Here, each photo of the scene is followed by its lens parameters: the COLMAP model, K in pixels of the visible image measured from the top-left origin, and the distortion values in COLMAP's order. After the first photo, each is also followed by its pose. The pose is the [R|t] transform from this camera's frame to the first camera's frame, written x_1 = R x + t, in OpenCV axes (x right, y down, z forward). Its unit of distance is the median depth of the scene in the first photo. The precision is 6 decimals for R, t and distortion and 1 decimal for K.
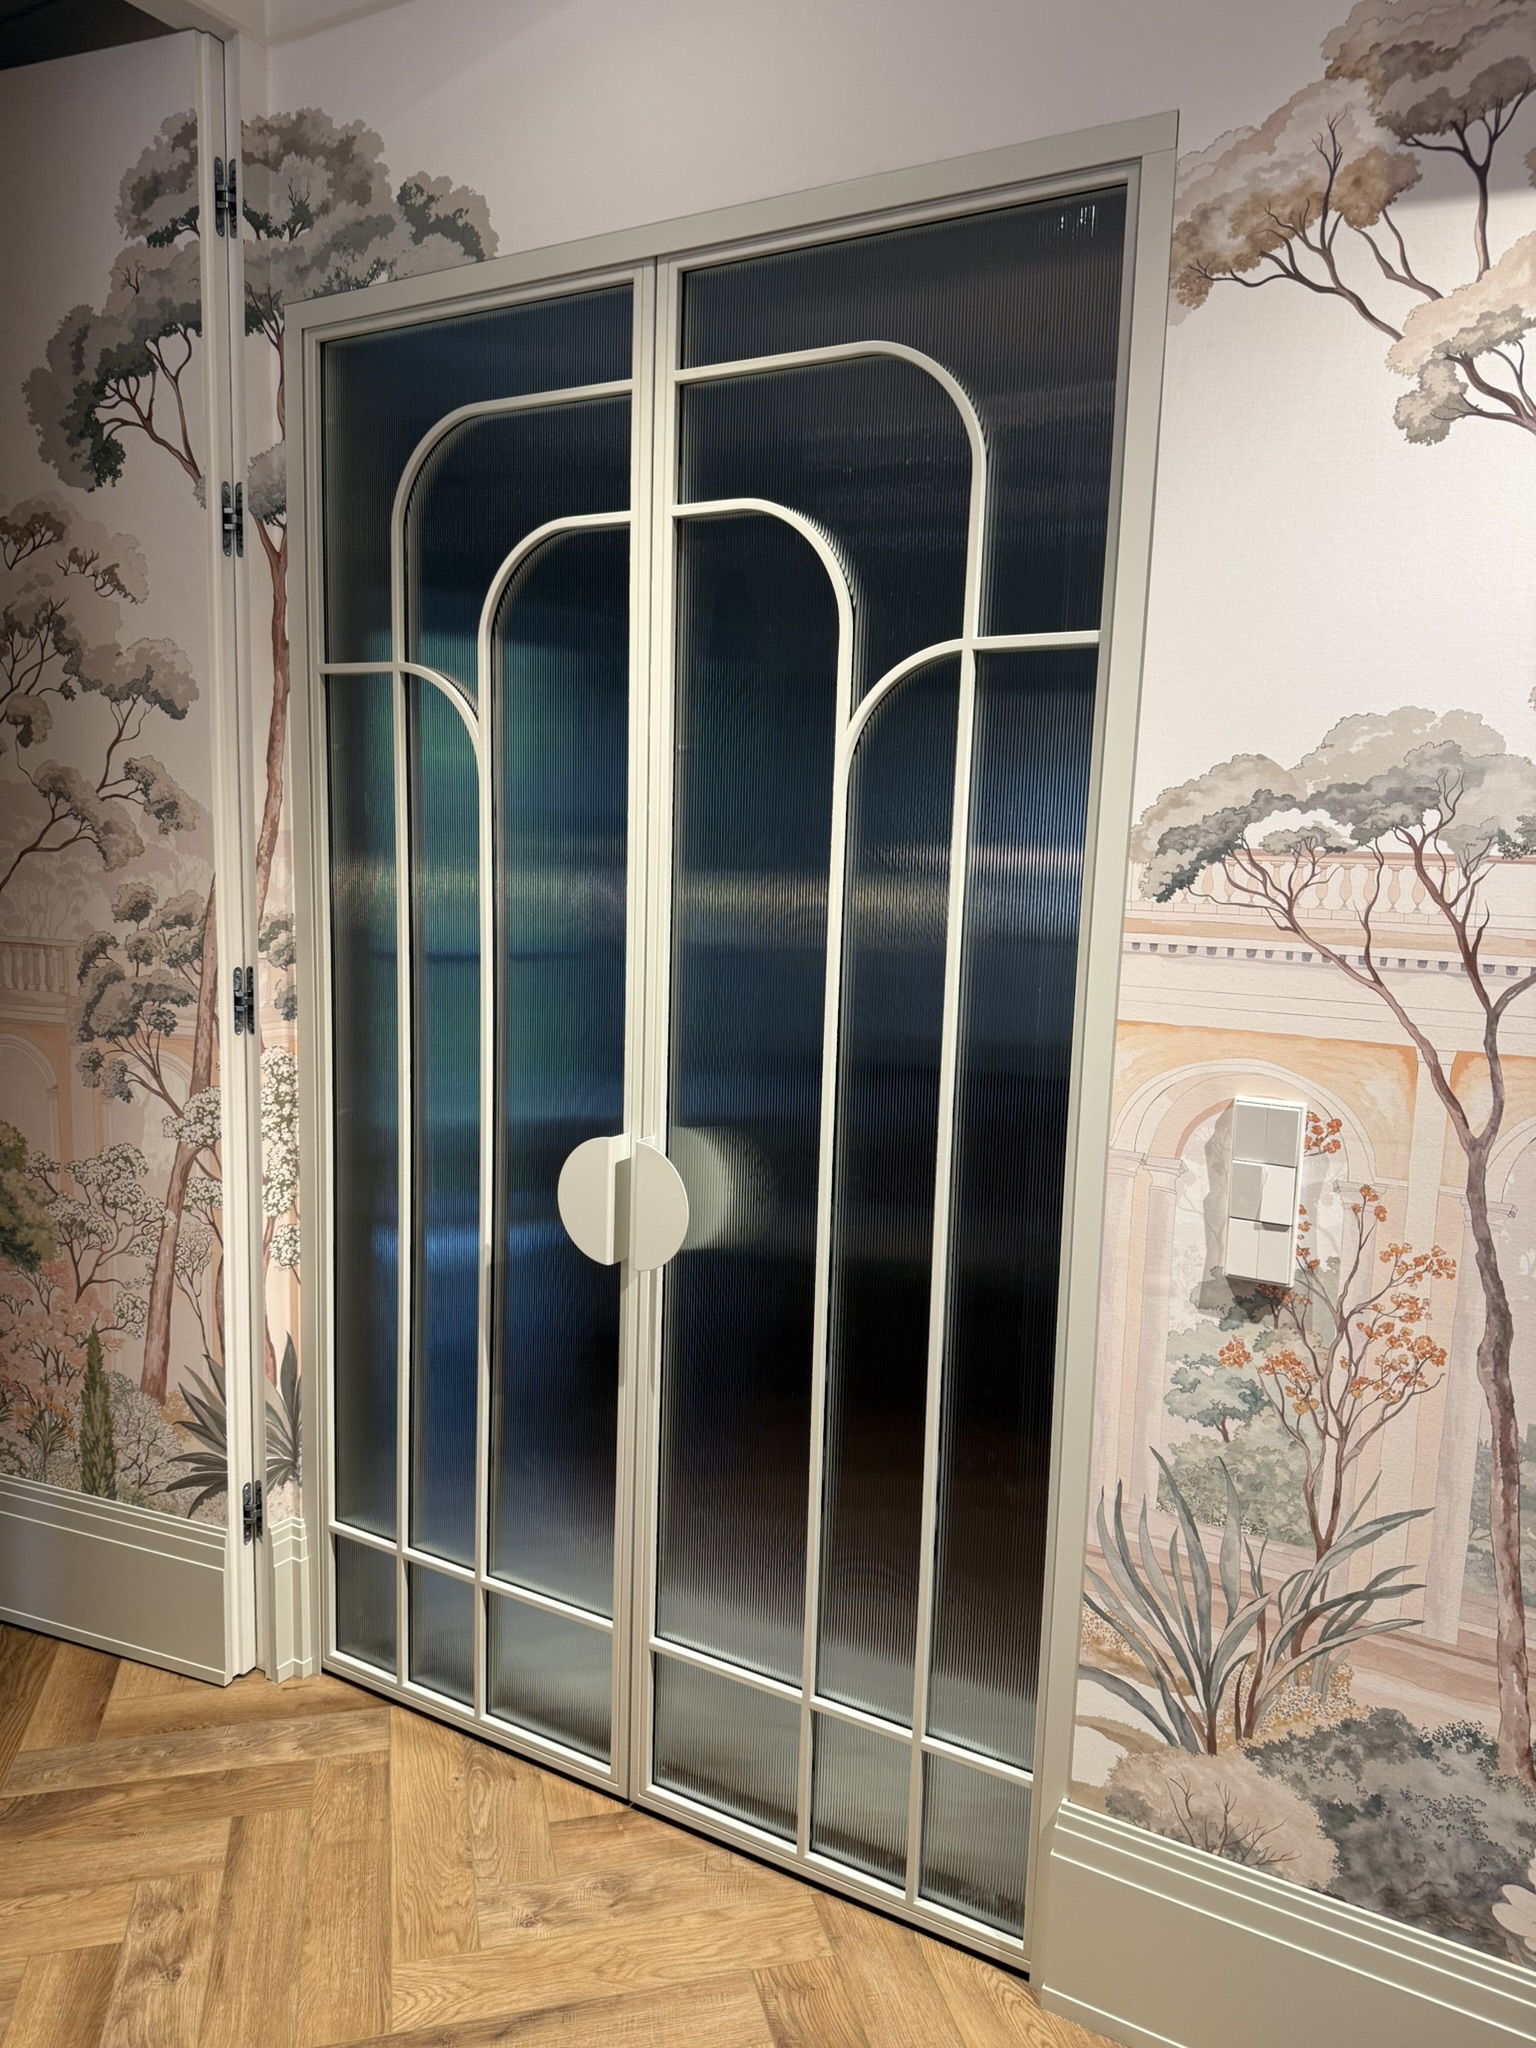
lens RADIAL K [[1437.9, 0, 767.7], [0, 1437.9, 1031.5], [0, 0, 1]] dist [0.018677, -0.025709]
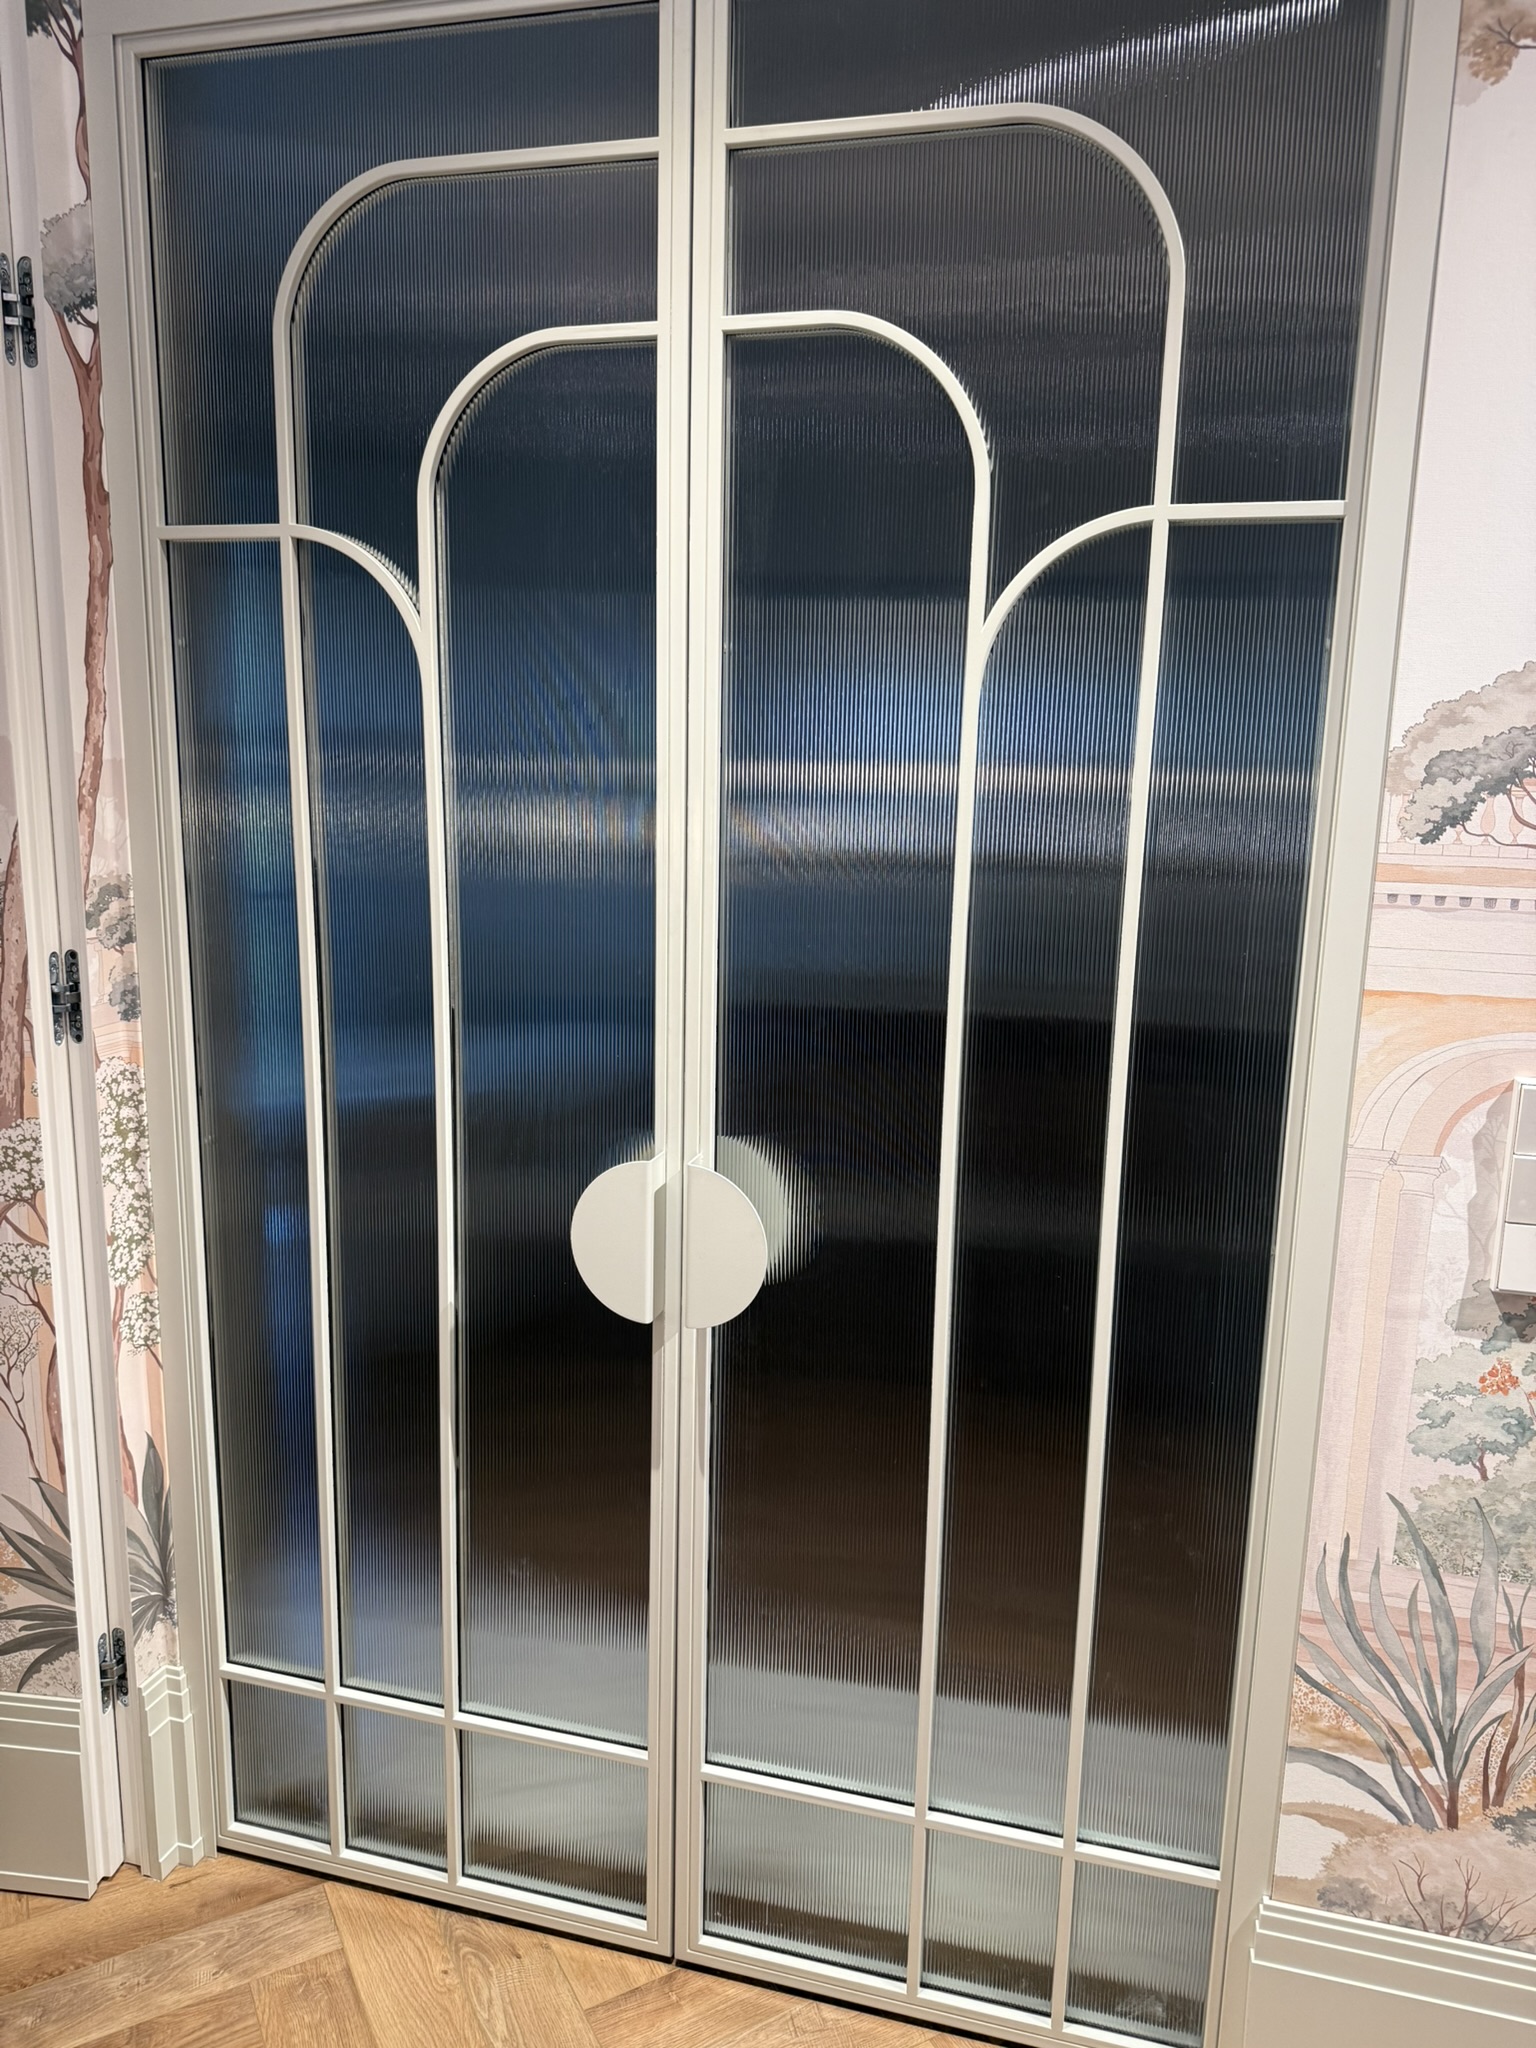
lens RADIAL K [[1449.6, 0, 768.0], [0, 1449.6, 1024.0], [0, 0, 1]] dist [-0.000992, -0.002935]
pose [[0.967573, -0.055951, 0.246317, -0.278722], [0.041966, 0.997214, 0.061668, -0.052574], [-0.249081, -0.049331, 0.967225, 0.286311]]
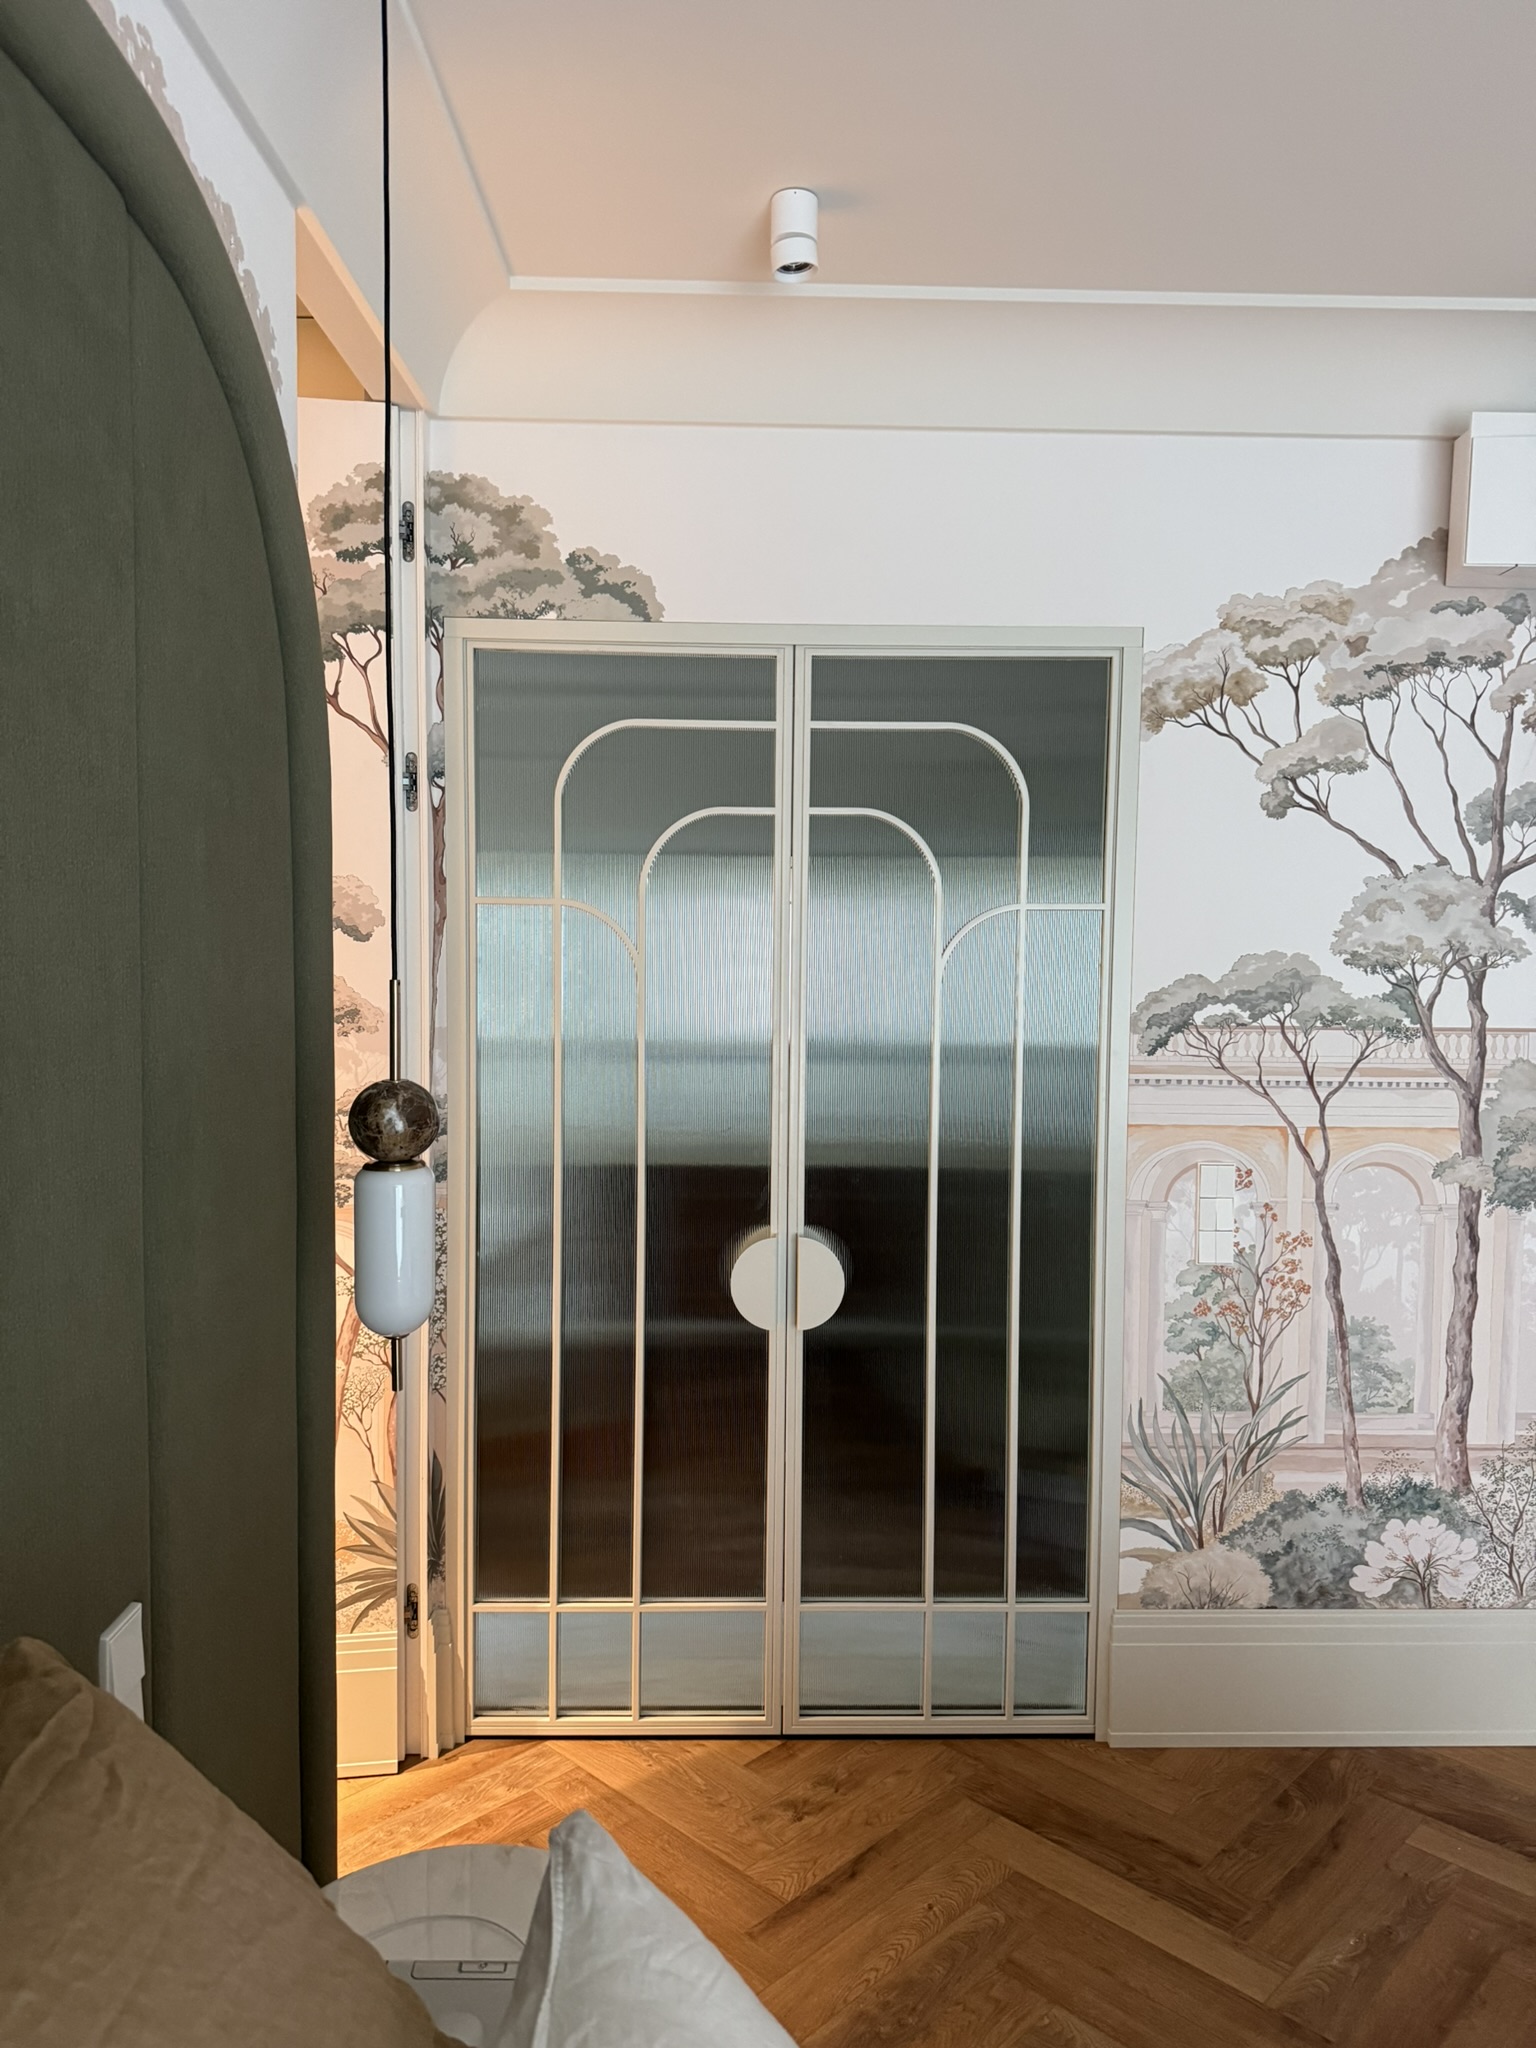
lens RADIAL K [[1405.5, 0, 762.3], [0, 1405.5, 1034.9], [0, 0, 1]] dist [0.169405, -0.362292]
pose [[0.855932, -0.052660, 0.514401, -0.986867], [0.086186, 0.995414, -0.041506, -0.081177], [-0.509856, 0.079861, 0.856545, -0.242296]]
